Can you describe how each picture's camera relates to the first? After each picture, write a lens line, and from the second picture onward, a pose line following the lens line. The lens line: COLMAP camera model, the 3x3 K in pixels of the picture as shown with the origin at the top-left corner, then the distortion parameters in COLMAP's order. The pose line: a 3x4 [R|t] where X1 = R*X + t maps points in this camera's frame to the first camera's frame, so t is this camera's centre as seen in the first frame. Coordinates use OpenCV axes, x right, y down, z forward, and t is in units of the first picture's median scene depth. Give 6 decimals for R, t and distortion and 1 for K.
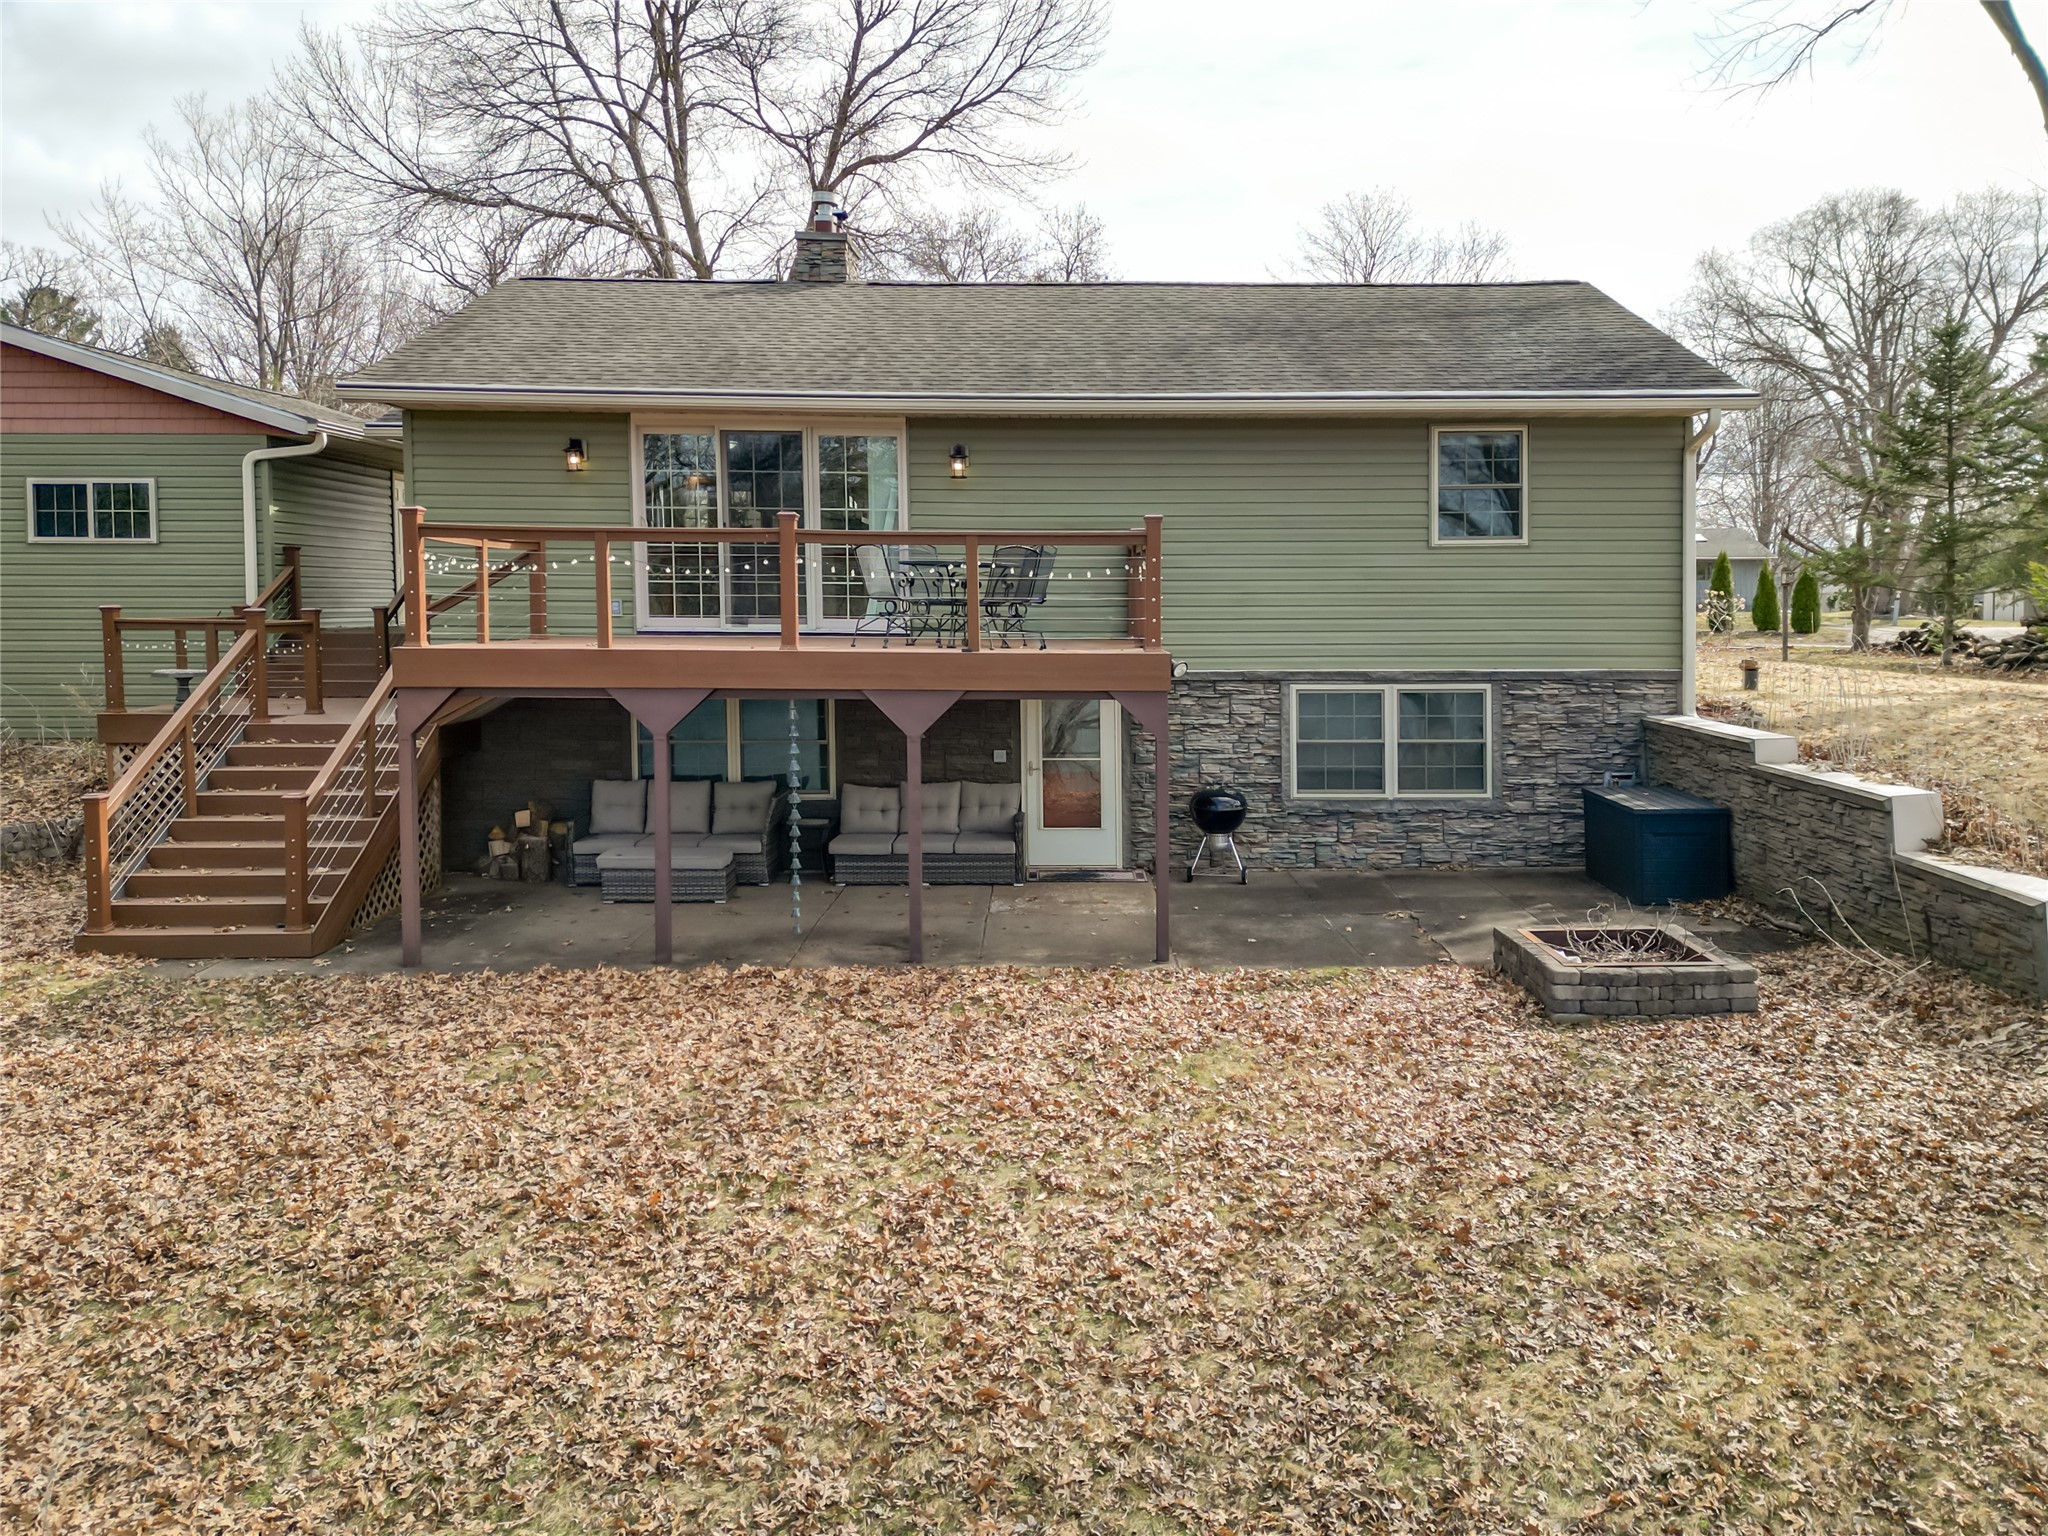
lens RADIAL K [[1485.2, 0, 1024.0], [0, 1485.2, 768.0], [0, 0, 1]] dist [0.089760, -0.089543]
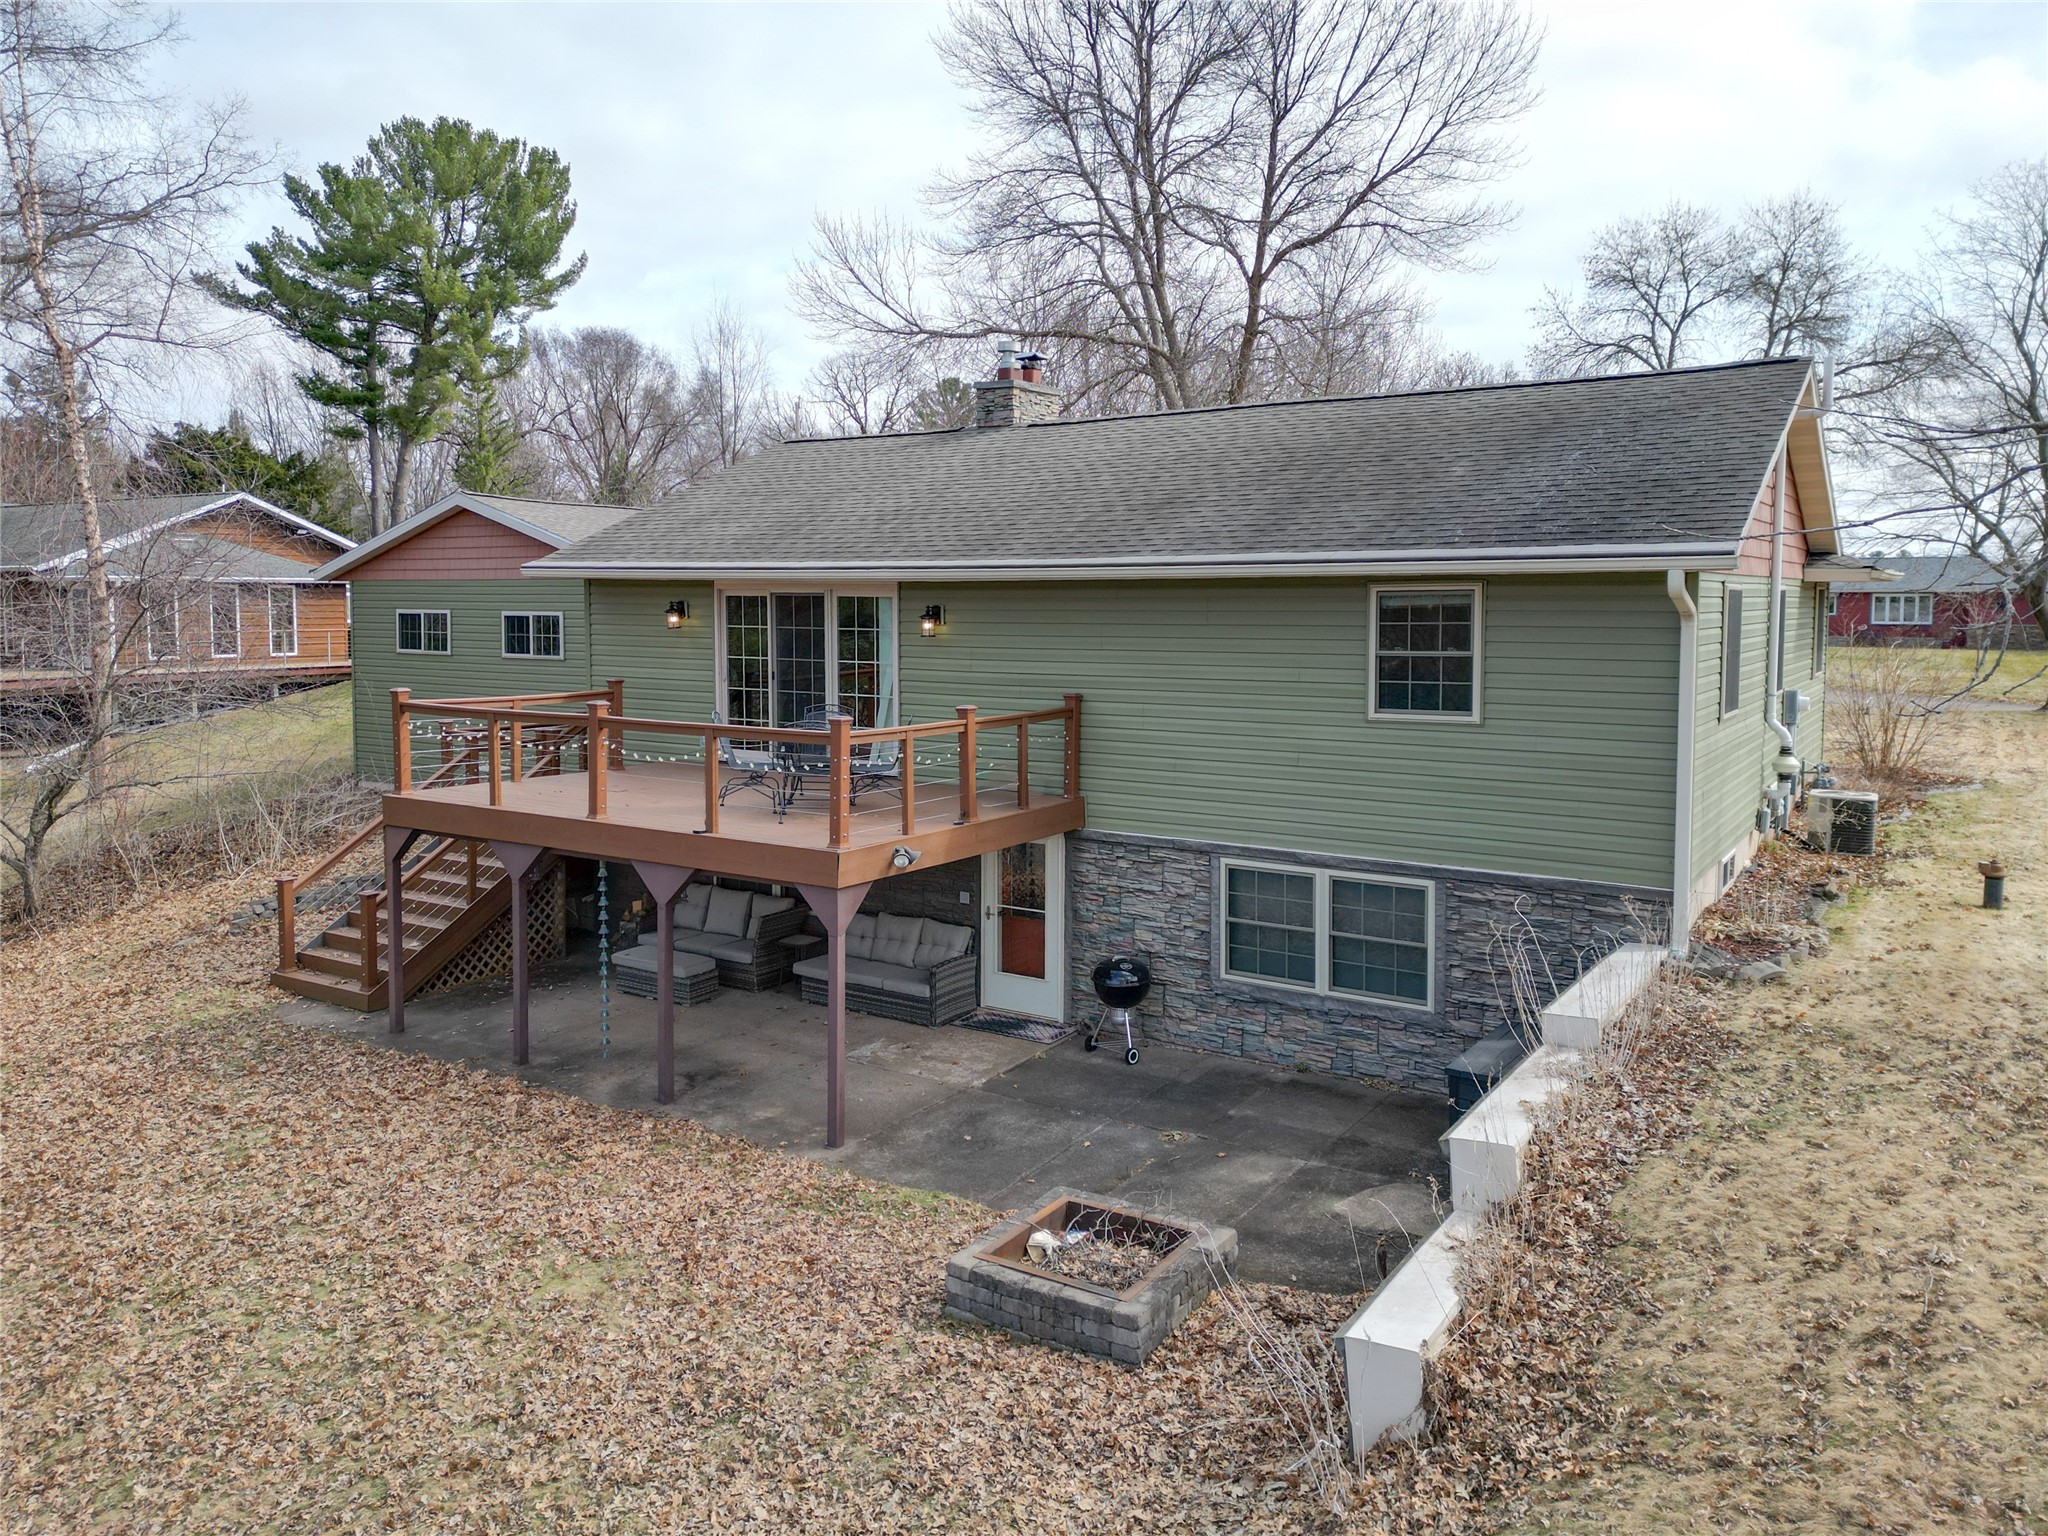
lens RADIAL K [[1437.2, 0, 1024.0], [0, 1437.2, 768.0], [0, 0, 1]] dist [0.076422, -0.079414]
pose [[0.827257, 0.066331, -0.557895, 0.575940], [-0.061922, 0.997721, 0.026806, -0.128432], [0.558401, 0.012370, 0.829479, 0.178988]]
